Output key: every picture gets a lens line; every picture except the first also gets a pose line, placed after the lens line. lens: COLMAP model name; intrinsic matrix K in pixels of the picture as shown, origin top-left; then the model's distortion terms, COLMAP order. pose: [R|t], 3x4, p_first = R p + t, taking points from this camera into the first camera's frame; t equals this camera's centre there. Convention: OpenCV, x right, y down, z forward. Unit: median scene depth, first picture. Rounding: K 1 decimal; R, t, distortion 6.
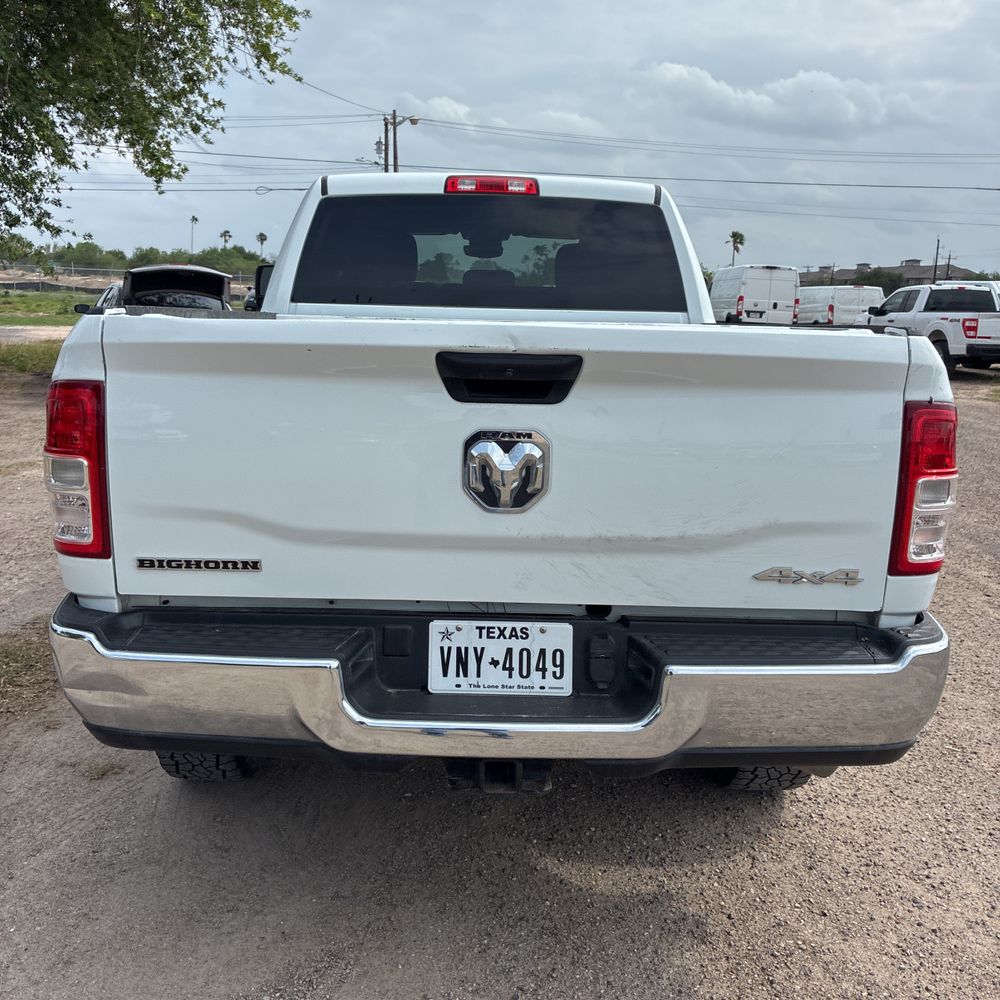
lens RADIAL K [[1018.3, 0, 486.4], [0, 1018.3, 495.6], [0, 0, 1]] dist [0.018154, -0.007068]
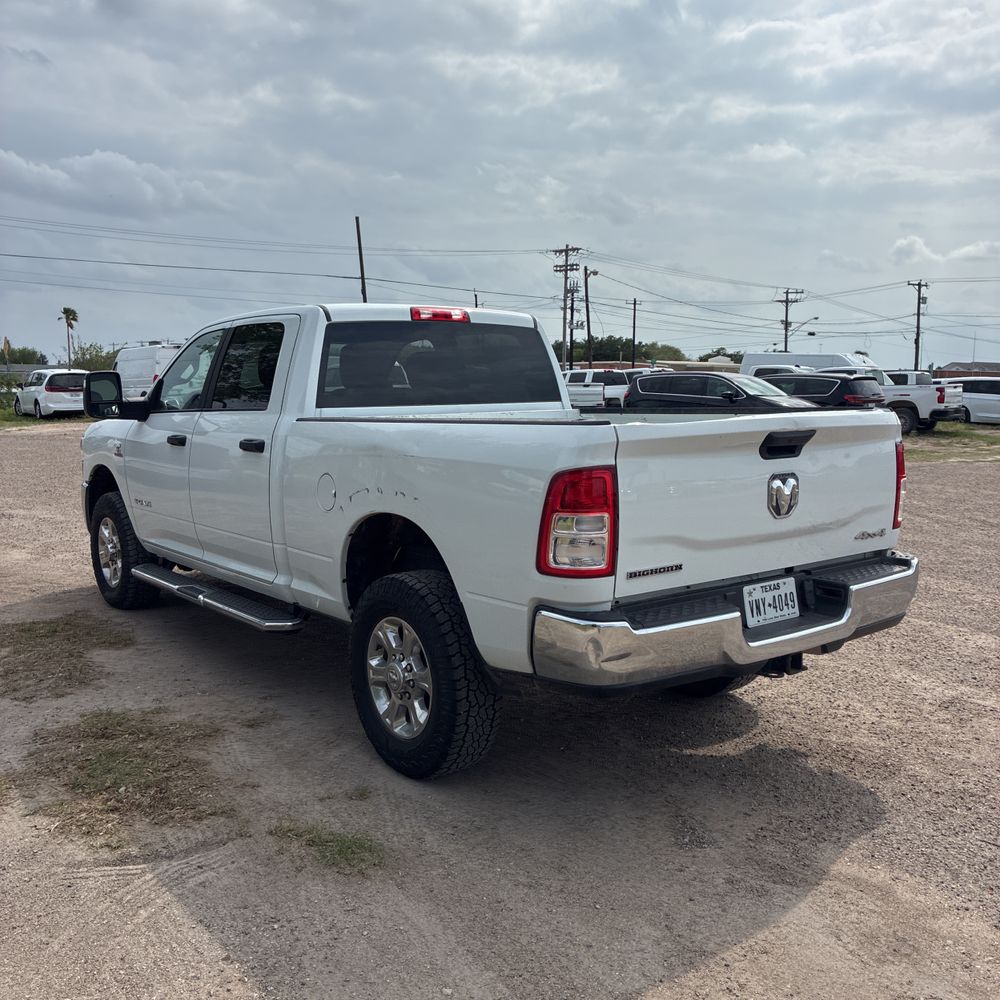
lens RADIAL K [[1040.8, 0, 456.6], [0, 1040.8, 501.5], [0, 0, 1]] dist [0.018220, -0.019878]
pose [[0.804662, -0.101860, 0.584930, -1.051077], [0.140177, 0.989915, -0.020450, -0.038786], [-0.576948, 0.098449, 0.810826, -0.127751]]
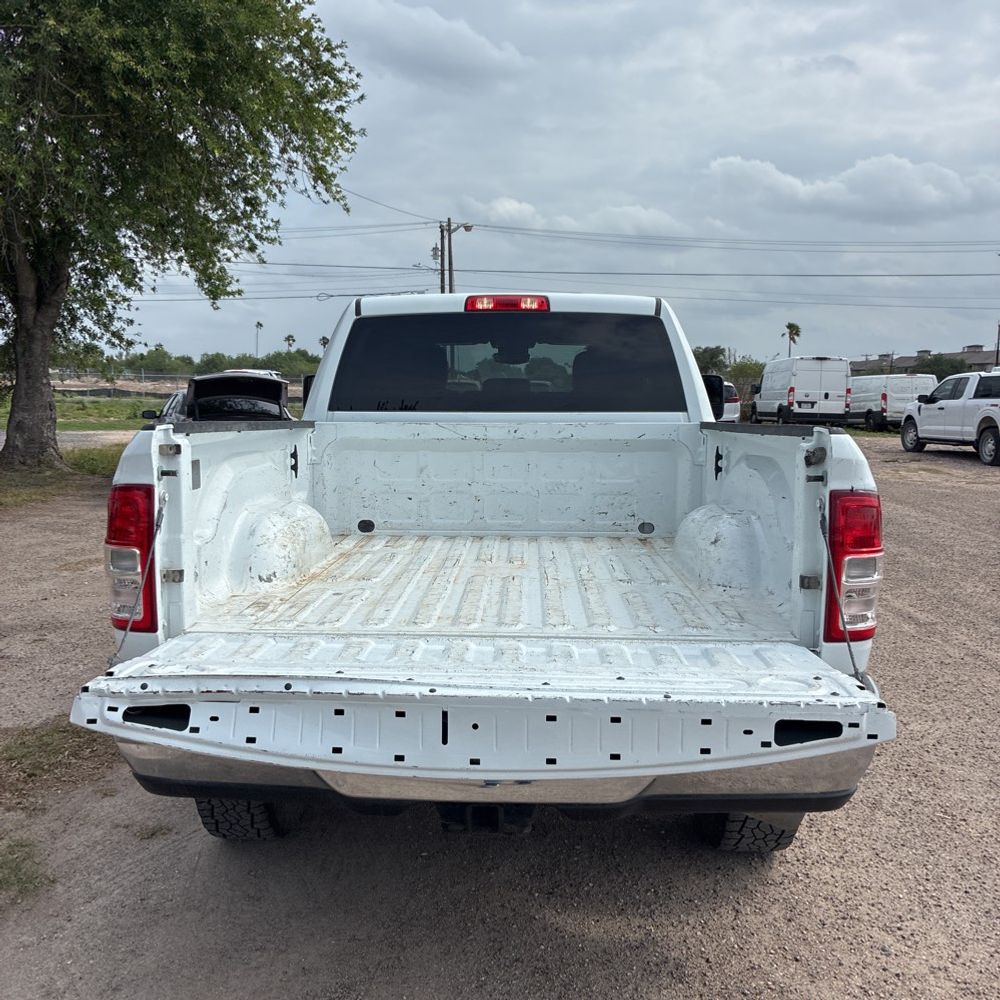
lens RADIAL K [[1045.8, 0, 500.0], [0, 1045.8, 500.0], [0, 0, 1]] dist [0.043290, -0.040370]
pose [[0.998304, -0.017010, -0.055673, 0.075425], [0.012051, 0.996027, -0.088229, 0.014712], [0.056952, 0.087409, 0.994543, -0.157363]]
